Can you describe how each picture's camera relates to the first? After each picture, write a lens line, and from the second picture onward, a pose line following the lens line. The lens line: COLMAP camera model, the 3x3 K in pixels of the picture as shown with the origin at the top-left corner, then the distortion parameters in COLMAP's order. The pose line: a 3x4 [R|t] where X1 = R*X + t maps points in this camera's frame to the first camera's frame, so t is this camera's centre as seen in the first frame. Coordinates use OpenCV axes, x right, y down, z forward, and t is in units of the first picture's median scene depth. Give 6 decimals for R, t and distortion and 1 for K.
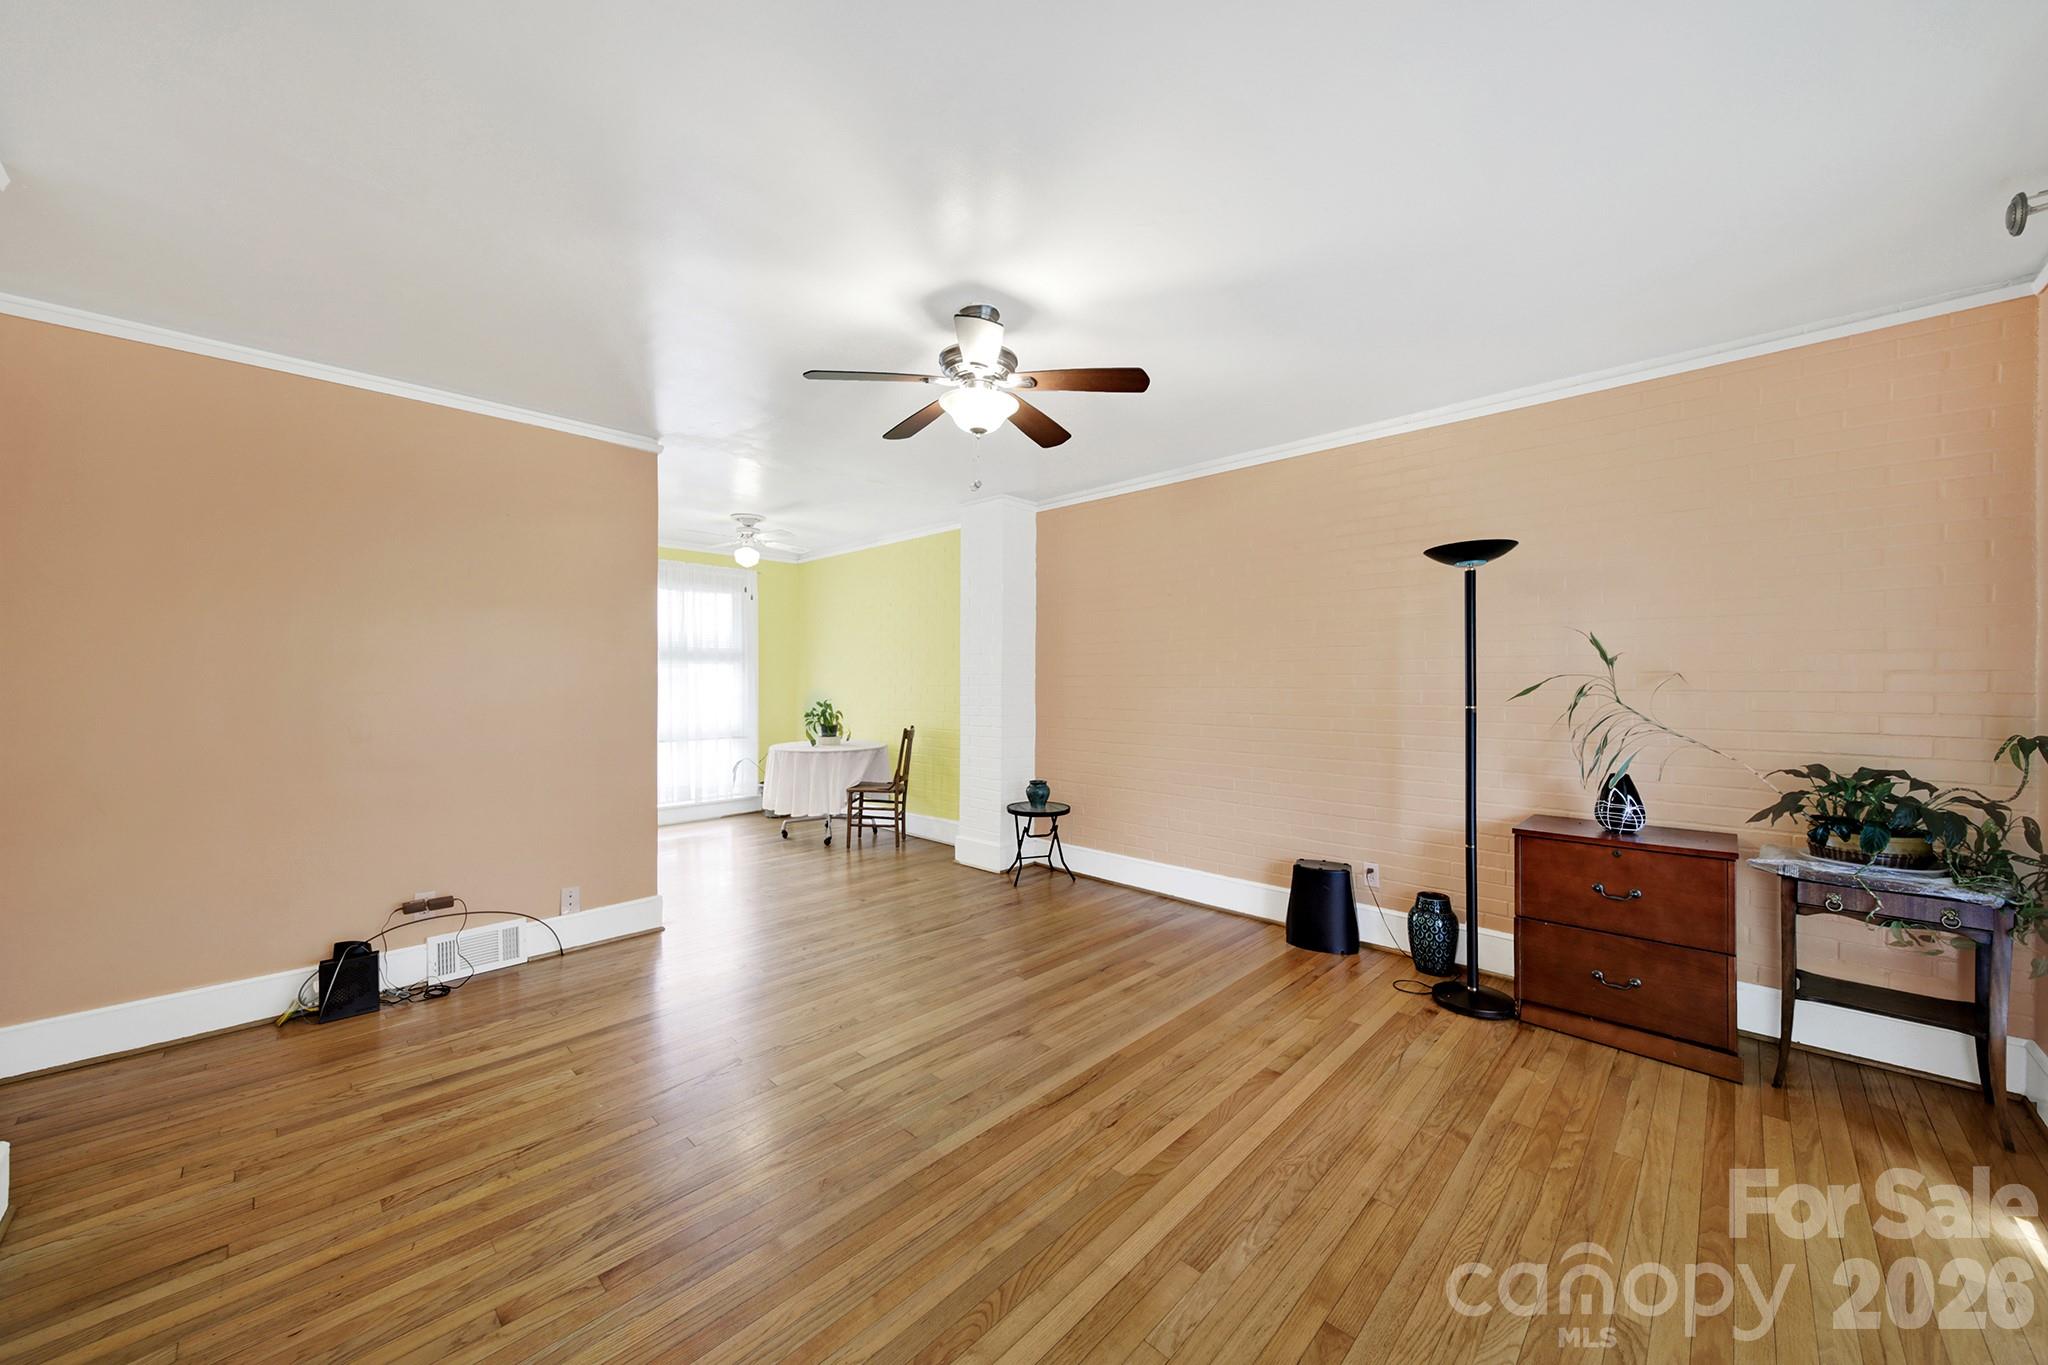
lens RADIAL K [[736.7, 0, 1028.0], [0, 736.7, 671.0], [0, 0, 1]] dist [-0.003701, -0.000441]
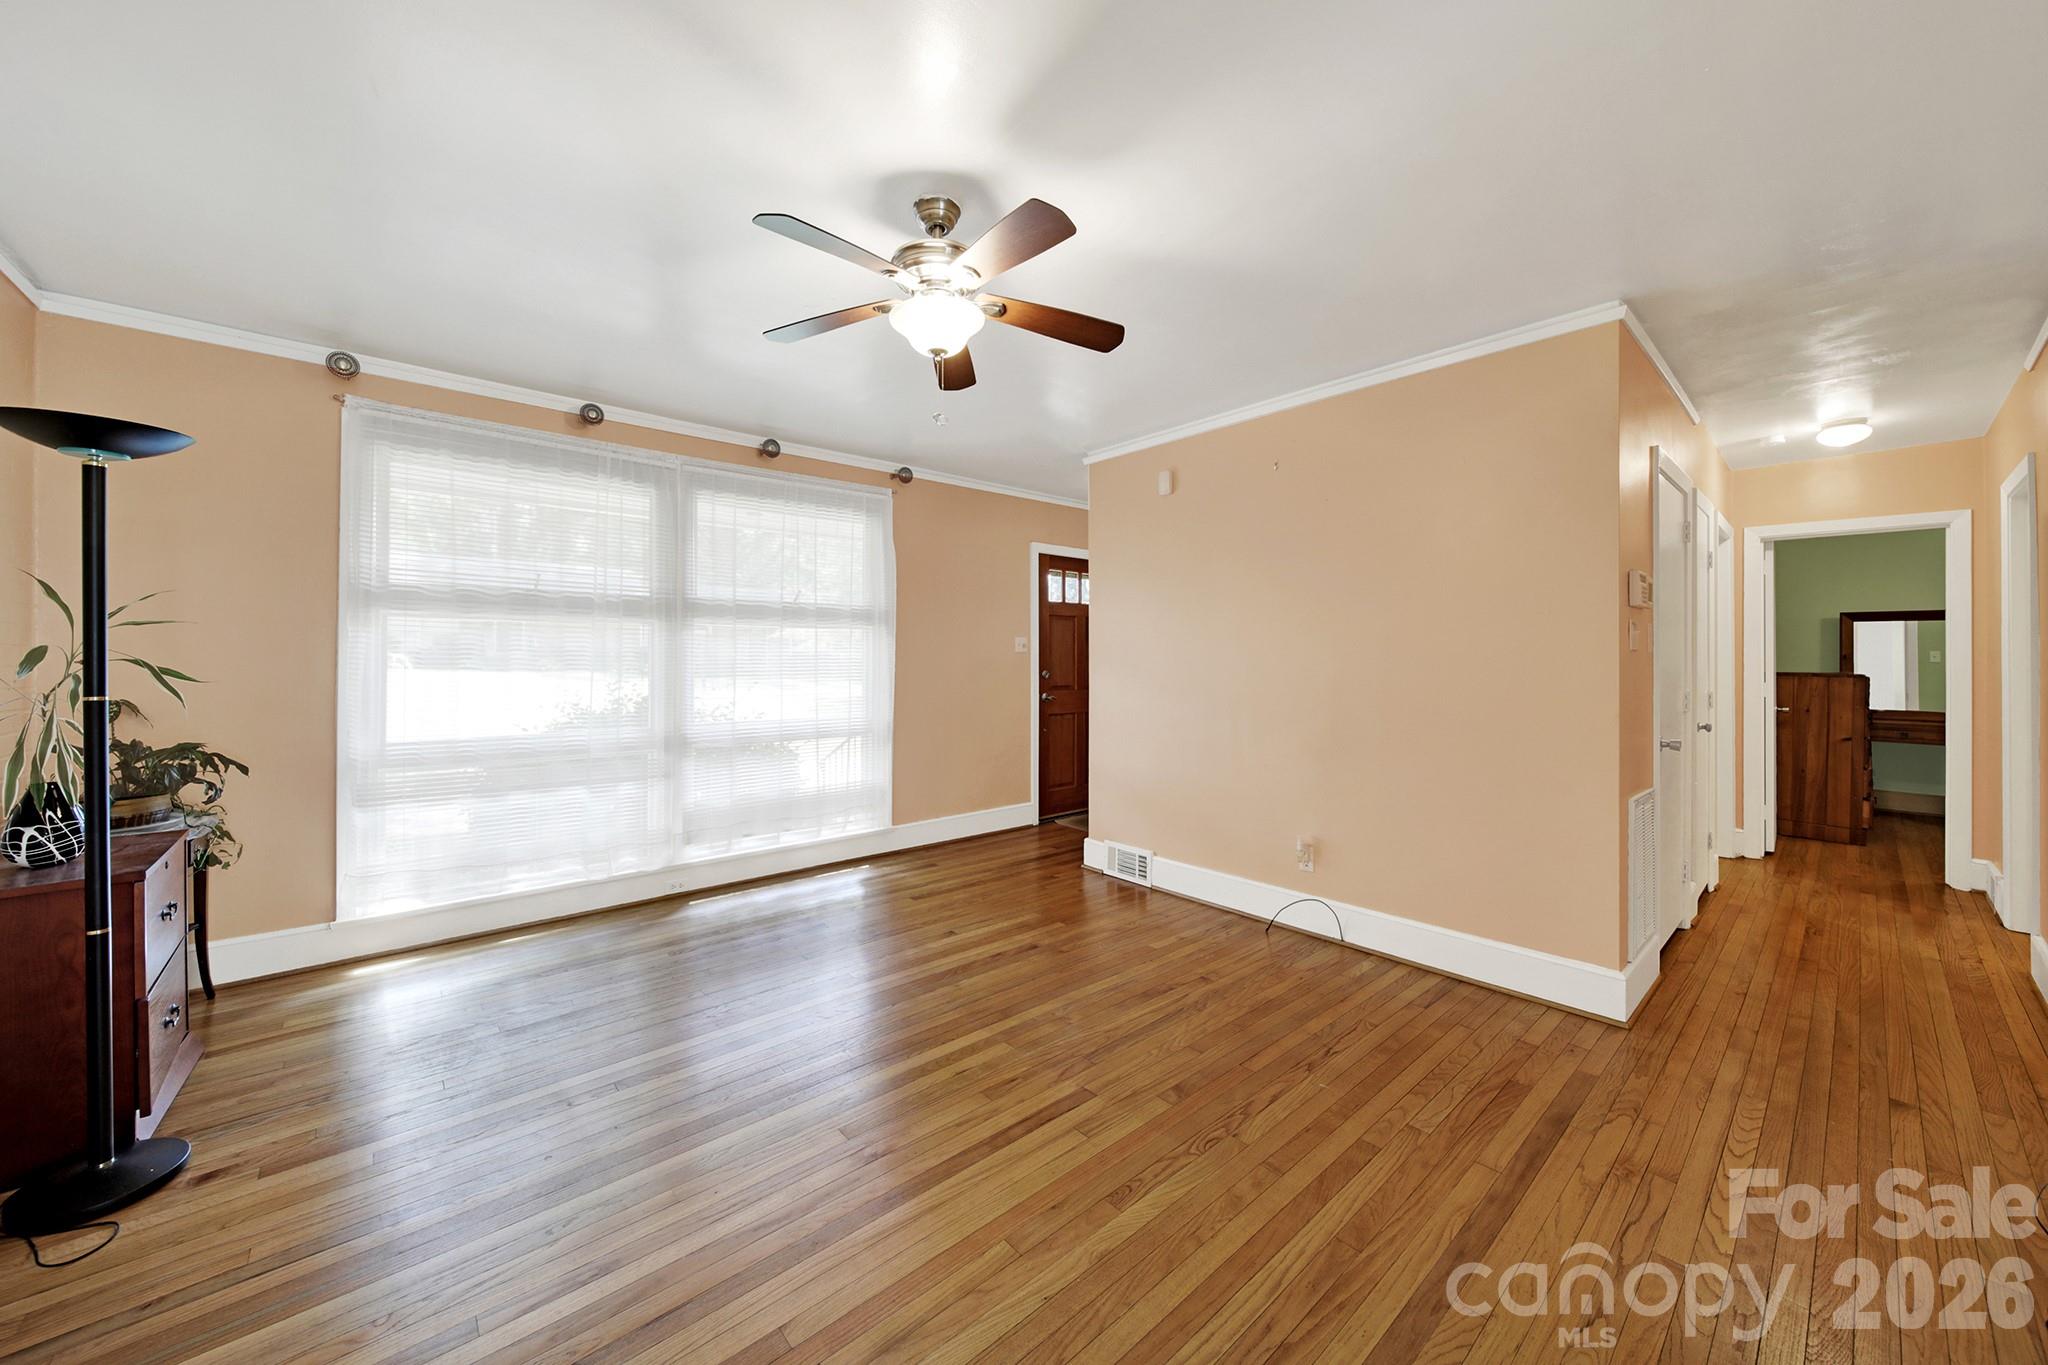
lens RADIAL K [[738.5, 0, 1022.8], [0, 738.5, 658.8], [0, 0, 1]] dist [0.001384, 0.000081]
pose [[-0.996215, -0.002886, 0.086871, -0.197210], [-0.004172, 0.999884, -0.014629, 0.022942], [-0.086819, -0.014936, -0.996112, 1.526334]]
